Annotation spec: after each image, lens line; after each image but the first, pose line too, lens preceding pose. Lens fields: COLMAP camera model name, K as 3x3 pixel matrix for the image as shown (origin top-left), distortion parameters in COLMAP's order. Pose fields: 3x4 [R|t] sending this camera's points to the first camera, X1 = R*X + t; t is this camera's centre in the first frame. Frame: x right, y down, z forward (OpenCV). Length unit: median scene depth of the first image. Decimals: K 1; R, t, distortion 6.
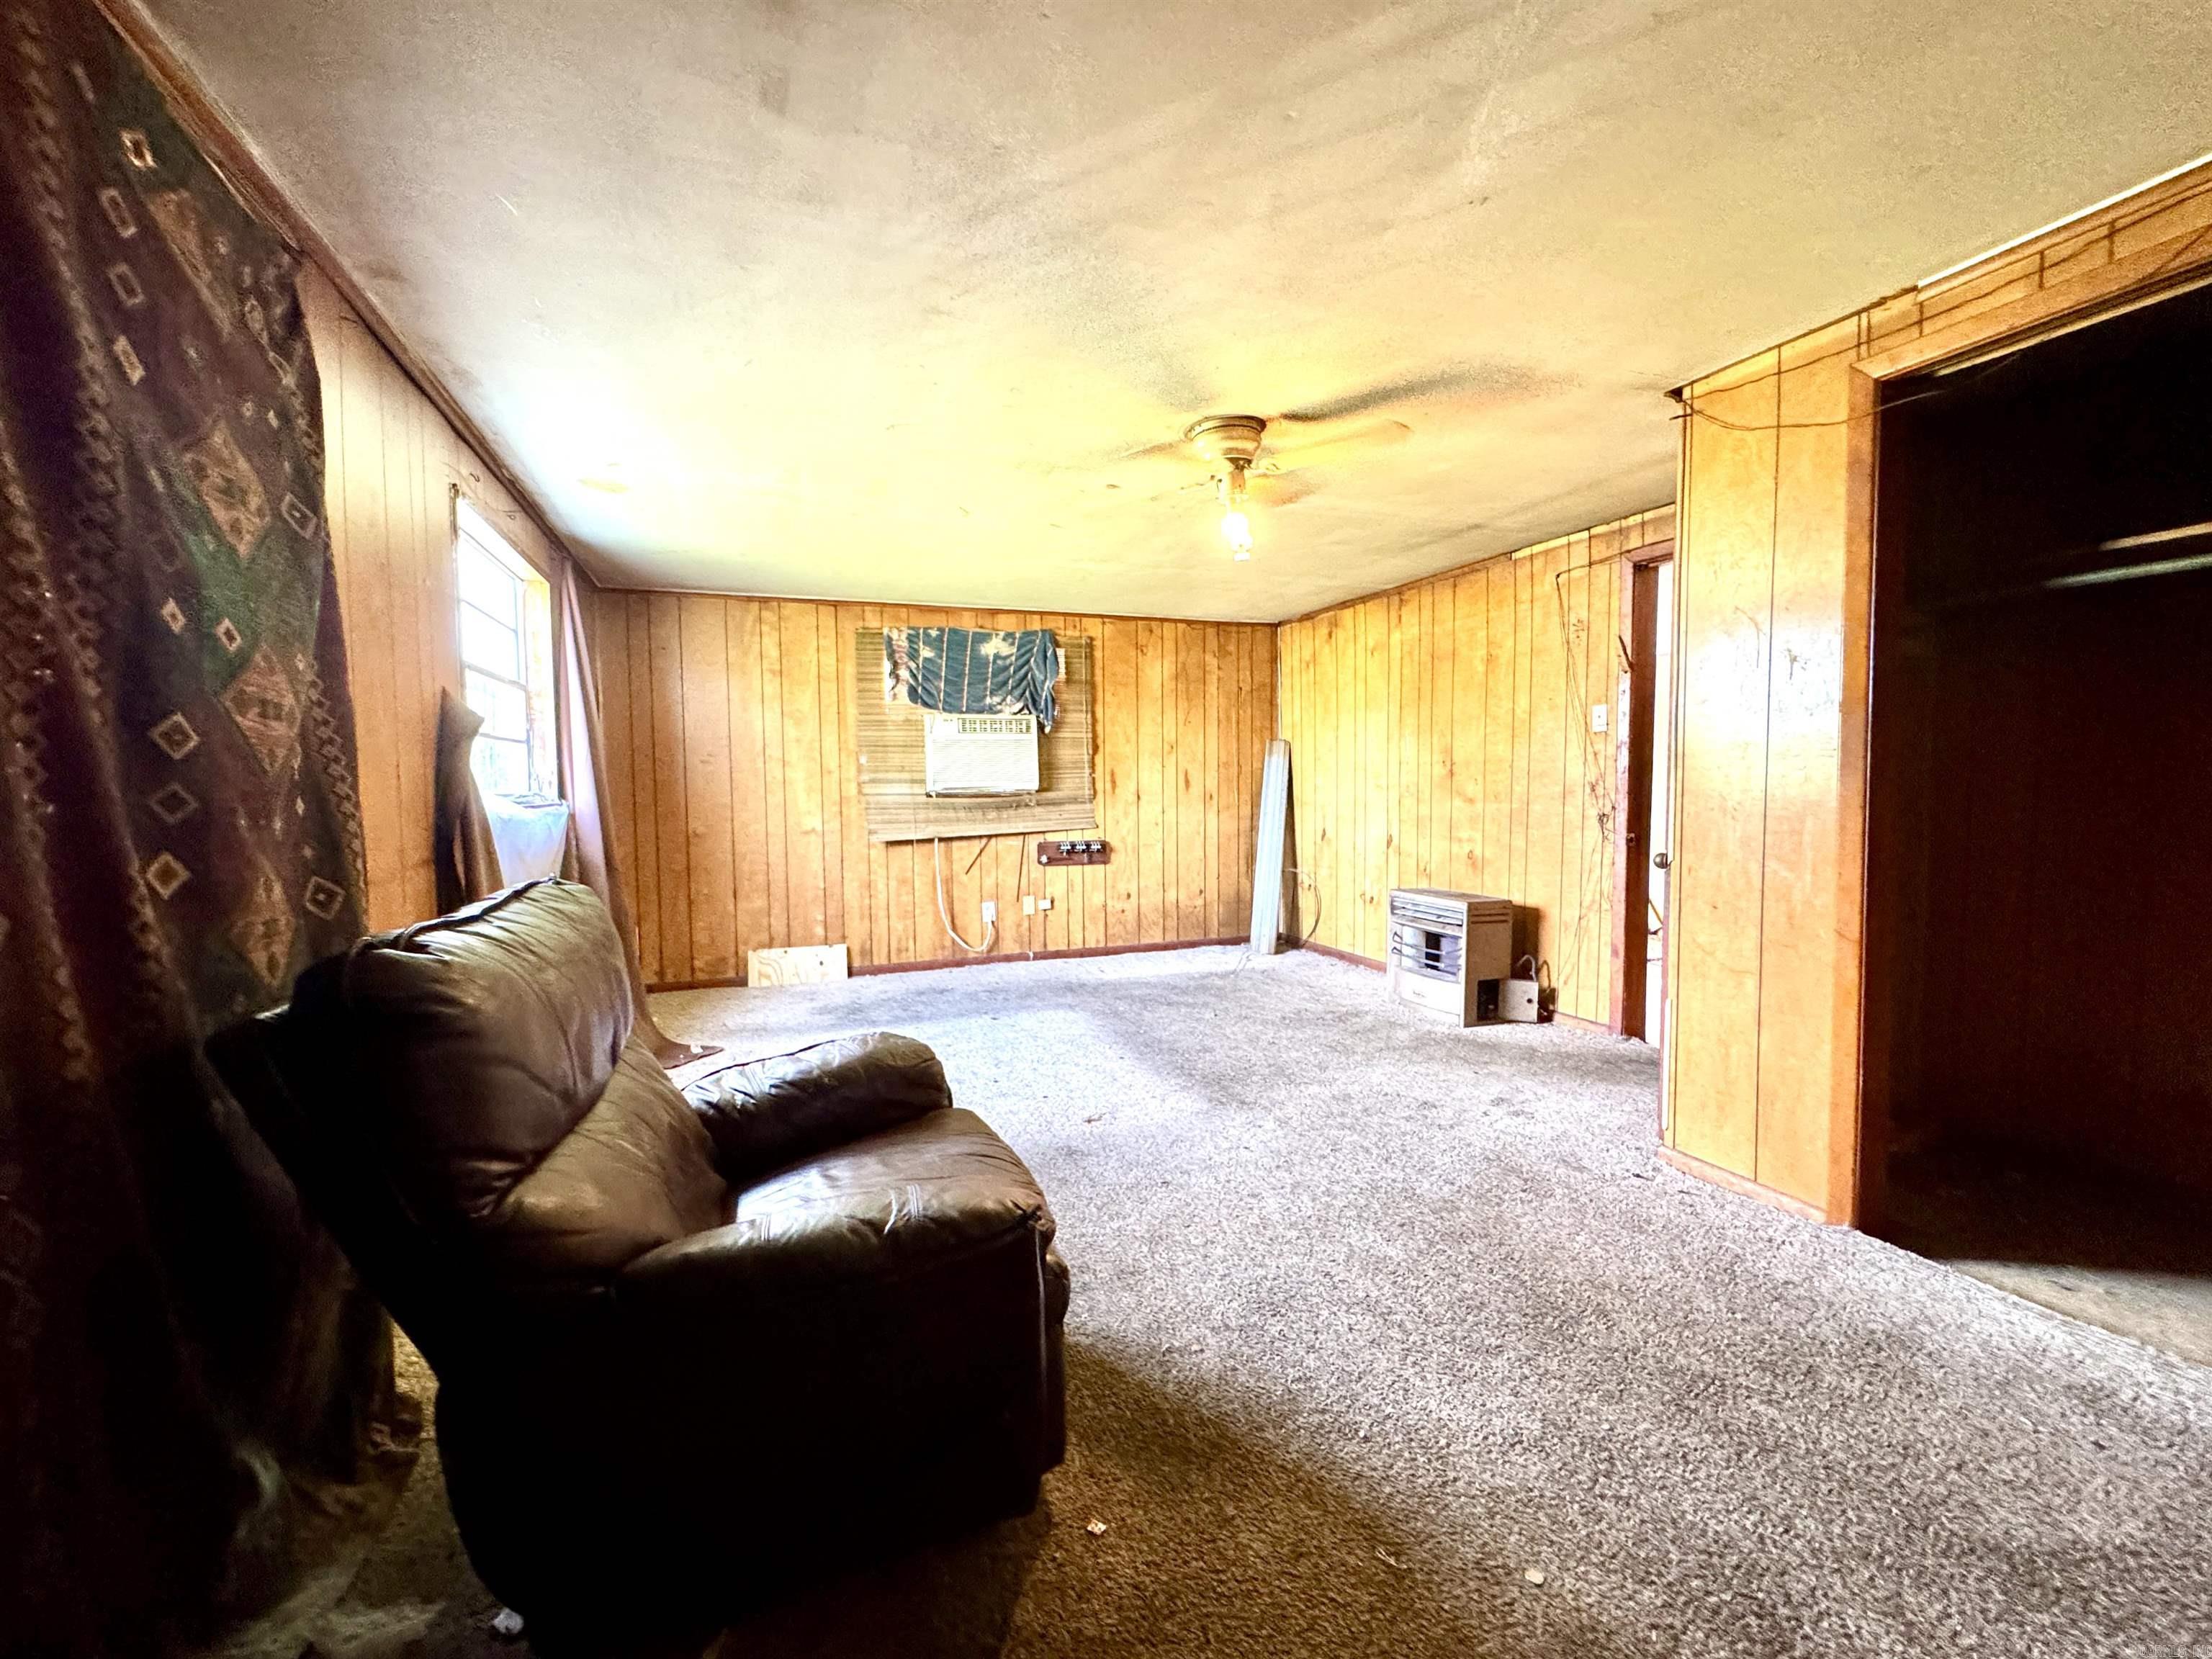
lens RADIAL K [[920.4, 0, 1104.9], [0, 920.4, 827.2], [0, 0, 1]] dist [-0.000471, 0.000136]
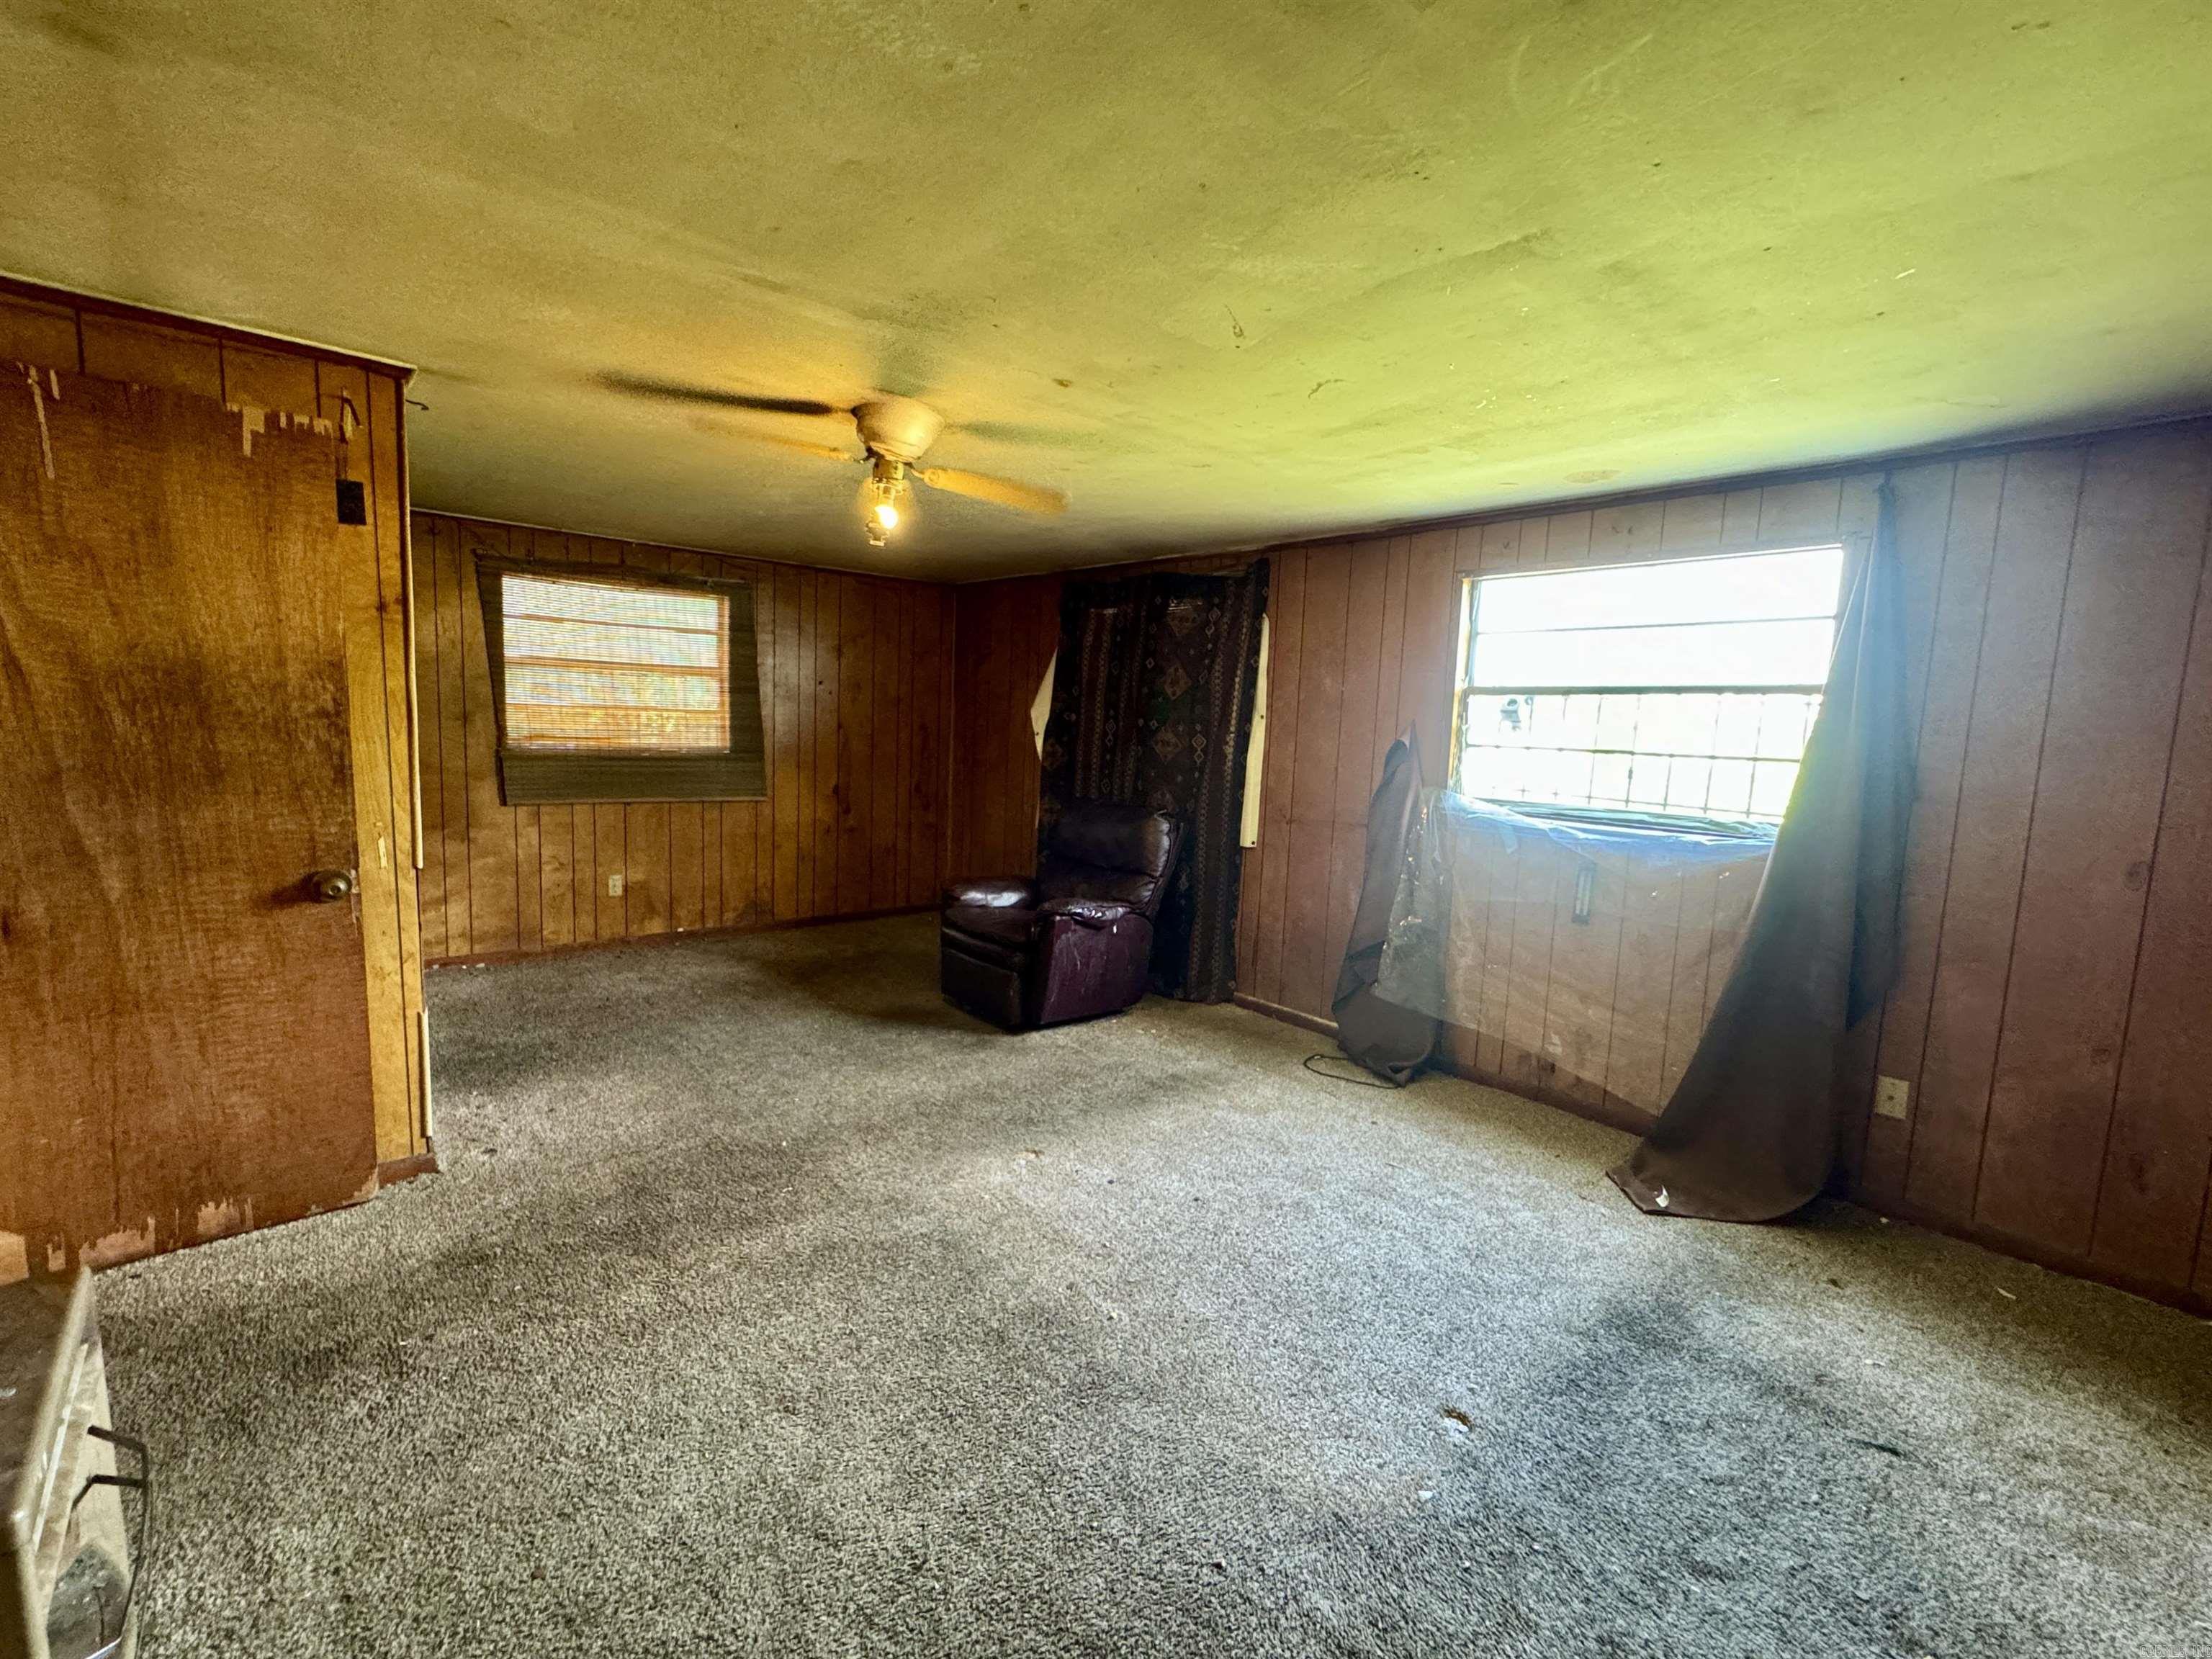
lens RADIAL K [[952.5, 0, 1103.5], [0, 952.5, 828.3], [0, 0, 1]] dist [0.010547, 0.000151]
pose [[-0.940488, 0.011517, -0.339631, 0.186783], [-0.046972, 0.985426, 0.163490, -0.129024], [0.336564, 0.169713, -0.926241, 1.411768]]
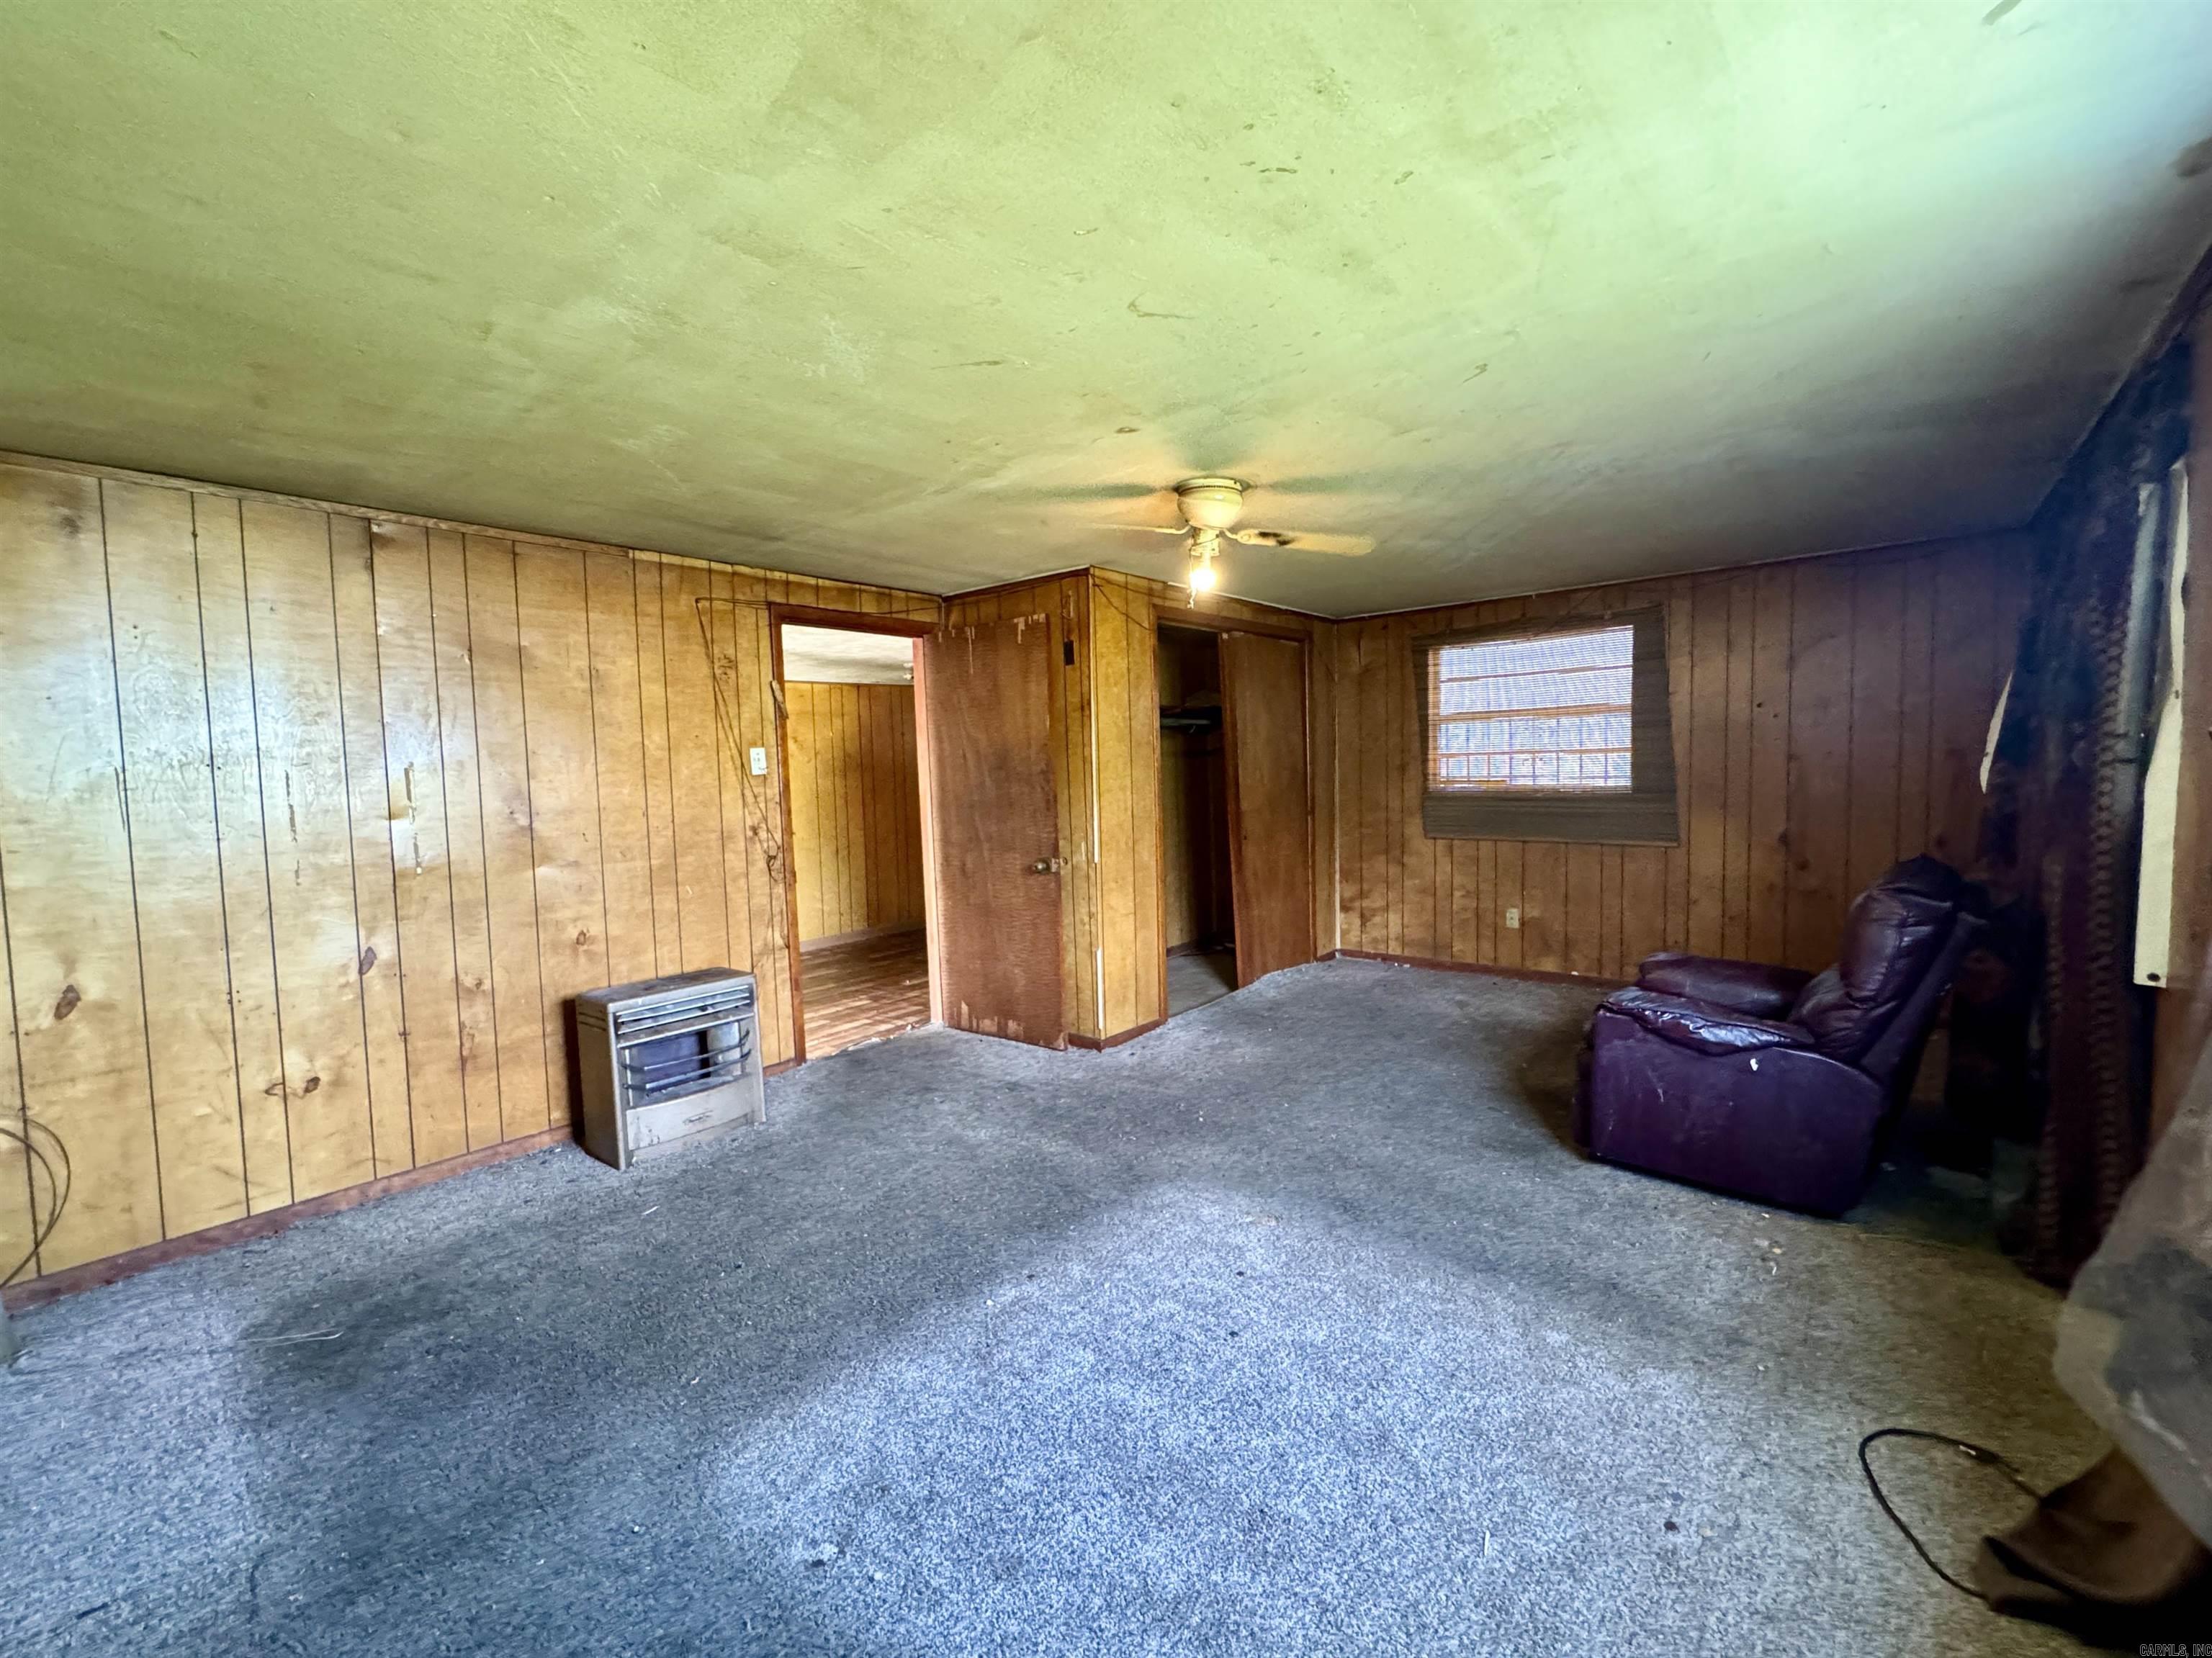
lens RADIAL K [[920.3, 0, 1104.9], [0, 920.3, 826.7], [0, 0, 1]] dist [-0.000471, 0.000136]
pose [[-0.487482, -0.034844, 0.872437, -0.507091], [0.079469, 0.993285, 0.084075, -0.099821], [-0.869509, 0.110317, -0.481440, 1.139000]]
